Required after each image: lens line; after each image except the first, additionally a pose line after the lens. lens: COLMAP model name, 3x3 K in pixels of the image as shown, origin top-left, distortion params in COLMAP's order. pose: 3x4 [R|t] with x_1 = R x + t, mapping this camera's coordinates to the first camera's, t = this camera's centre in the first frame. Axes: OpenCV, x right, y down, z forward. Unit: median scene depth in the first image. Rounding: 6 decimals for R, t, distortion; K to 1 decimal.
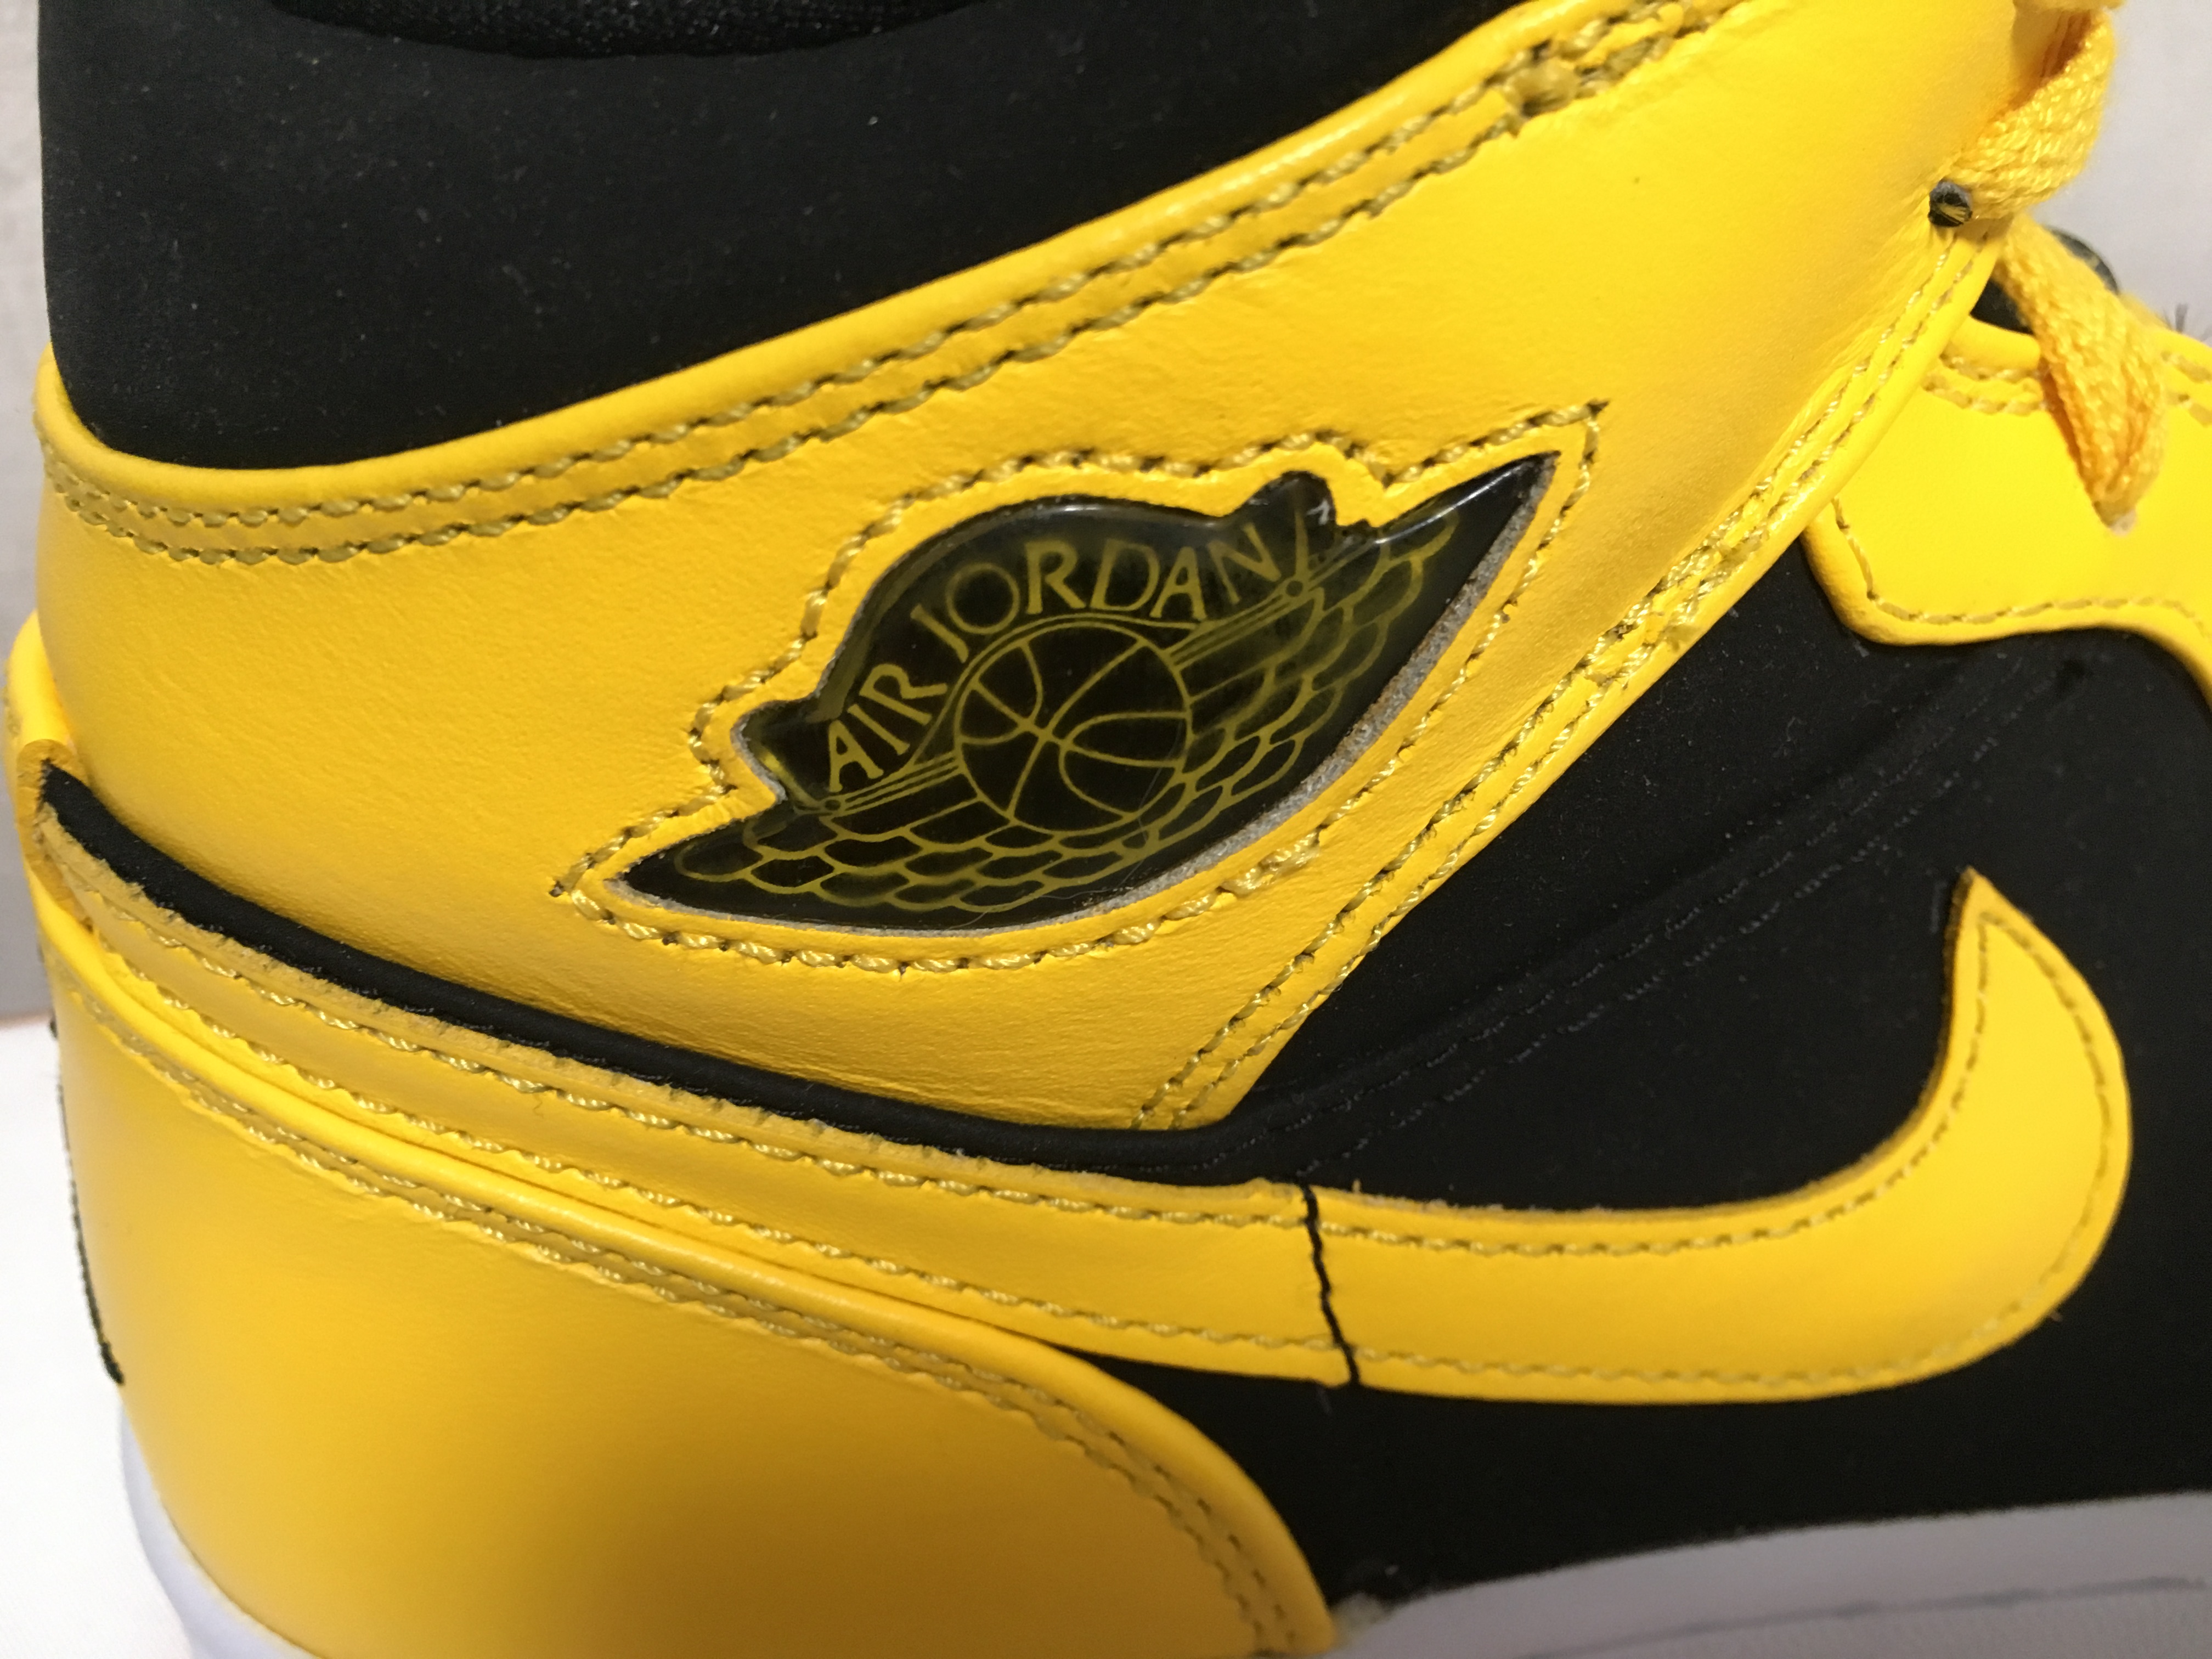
lens RADIAL K [[1982.2, 0, 1090.0], [0, 1982.2, 826.7], [0, 0, 1]] dist [0.049211, -0.118306]
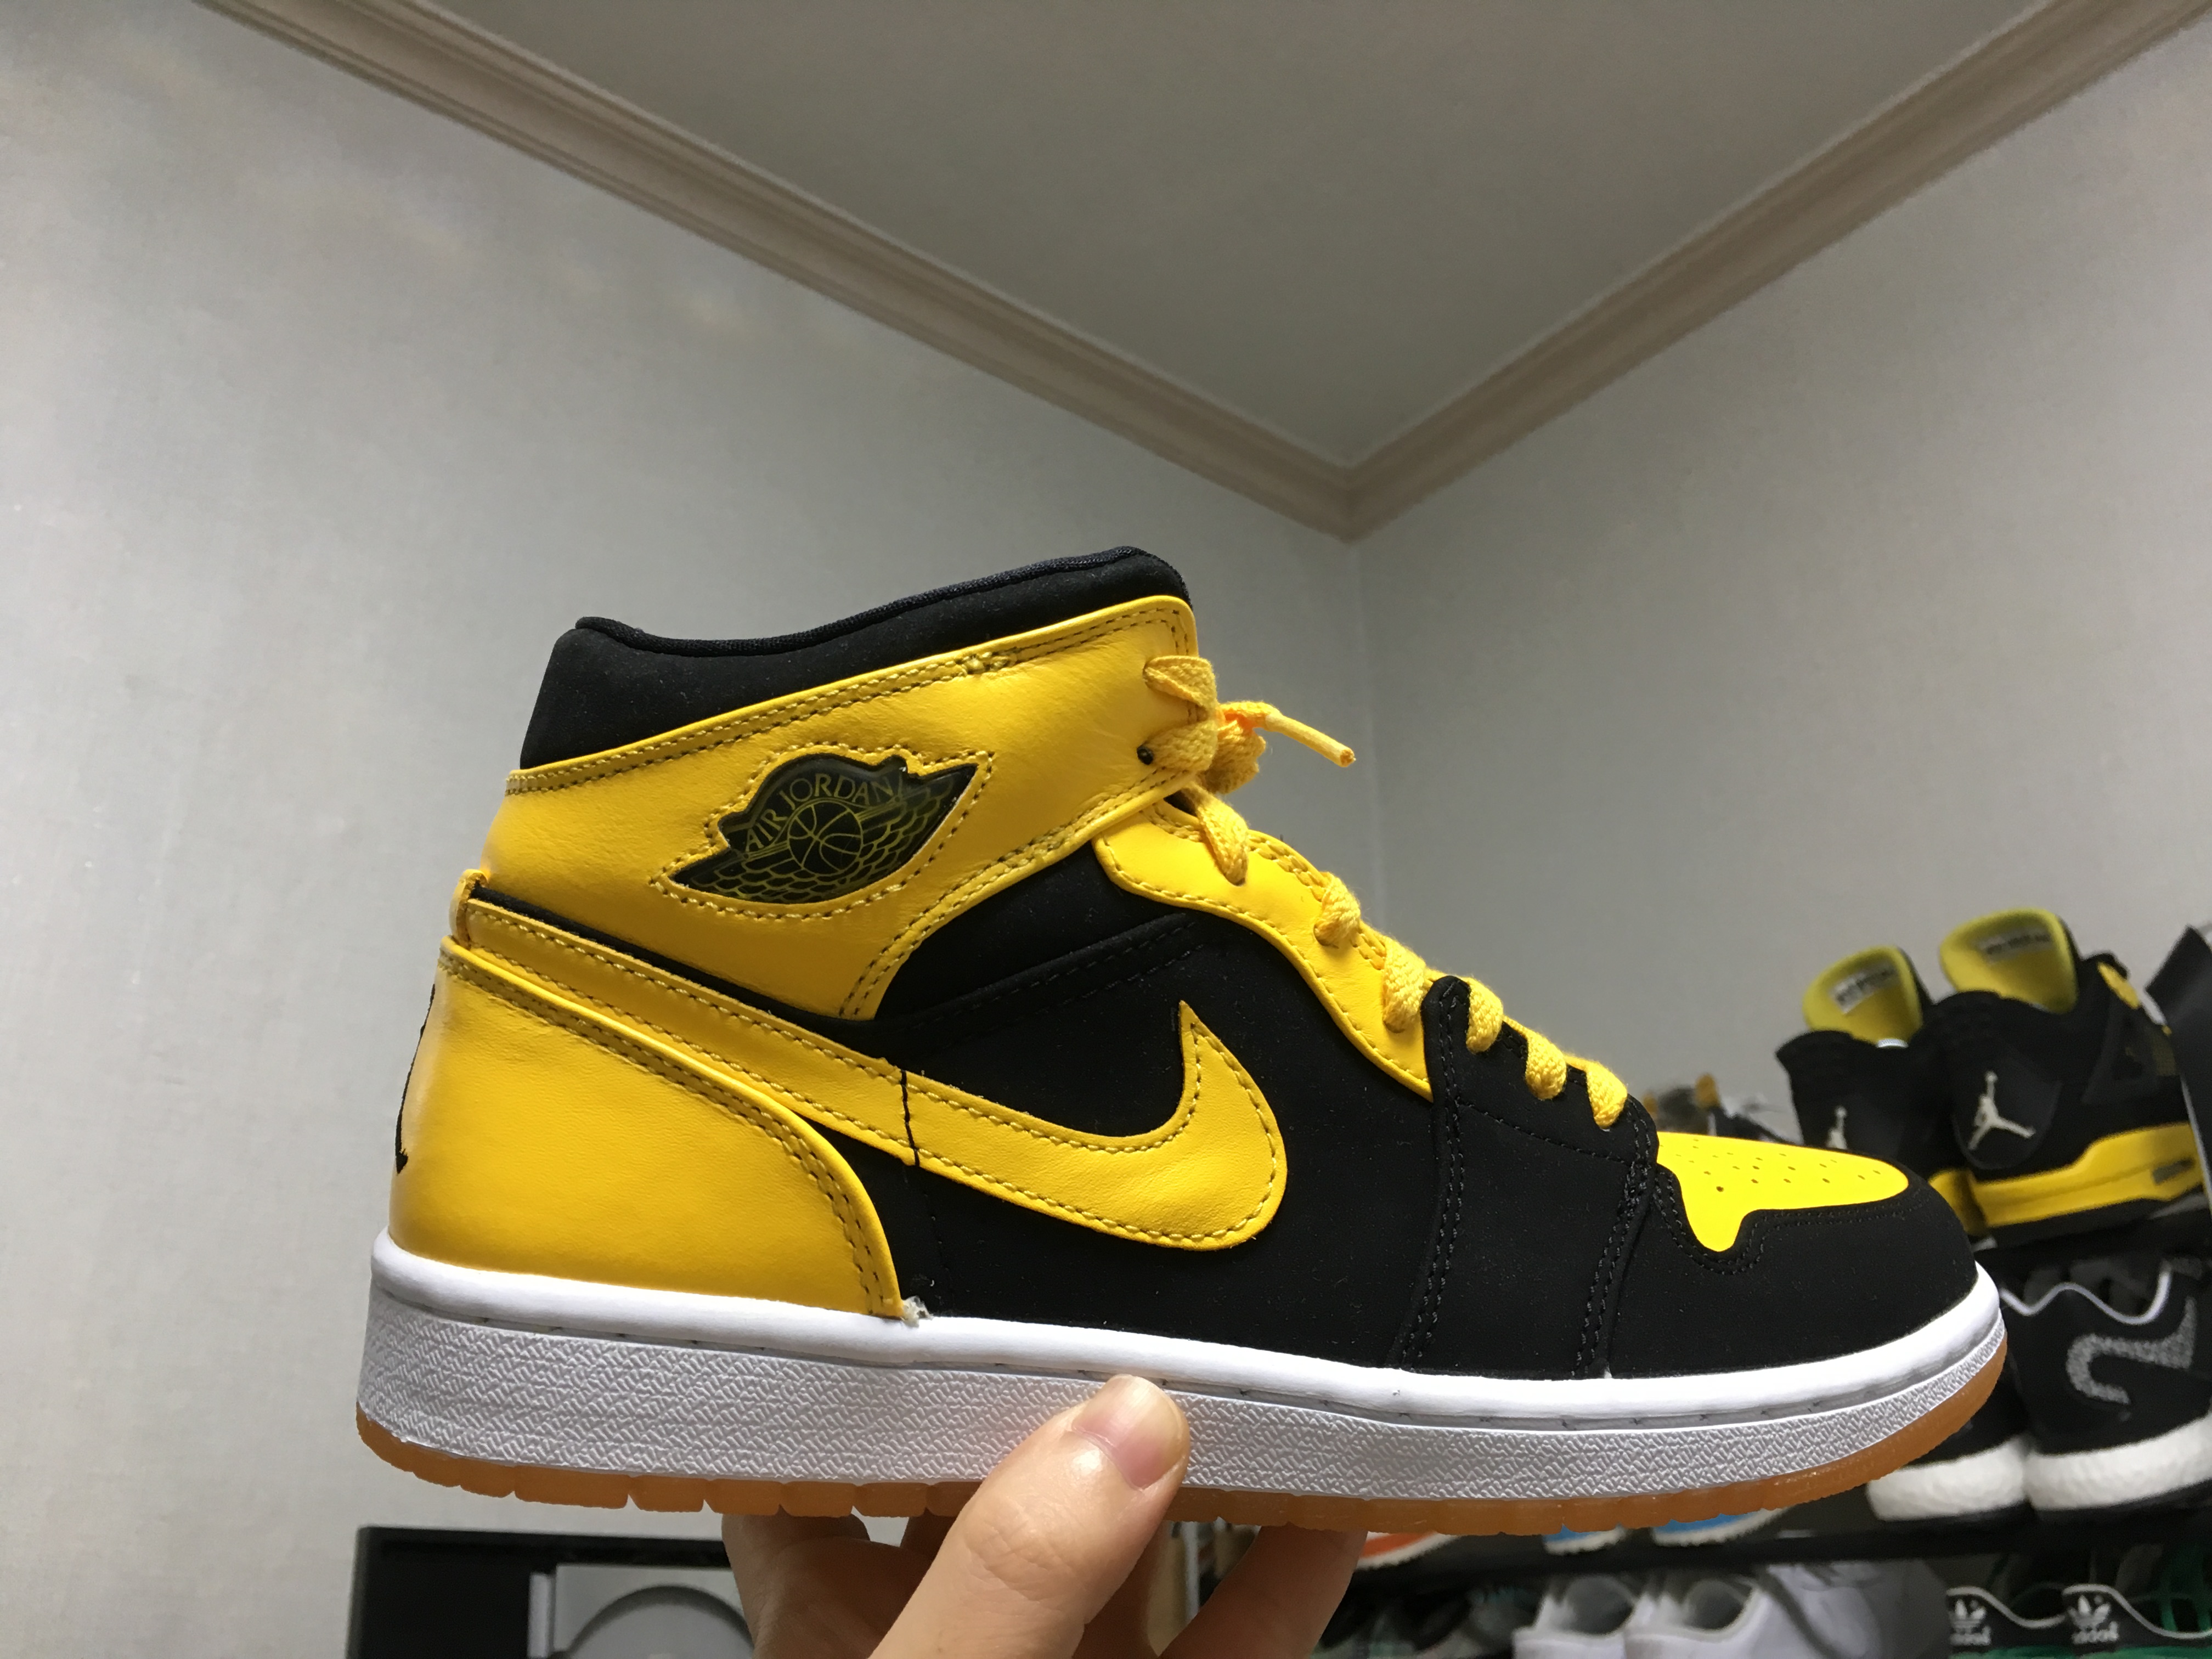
lens RADIAL K [[1982.2, 0, 1110.0], [0, 1982.2, 835.1], [0, 0, 1]] dist [0.049211, -0.118306]
pose [[0.996206, 0.060453, -0.062608, 0.641172], [-0.085989, 0.794682, -0.600904, 1.807410], [0.013427, 0.604008, 0.796865, -1.516740]]
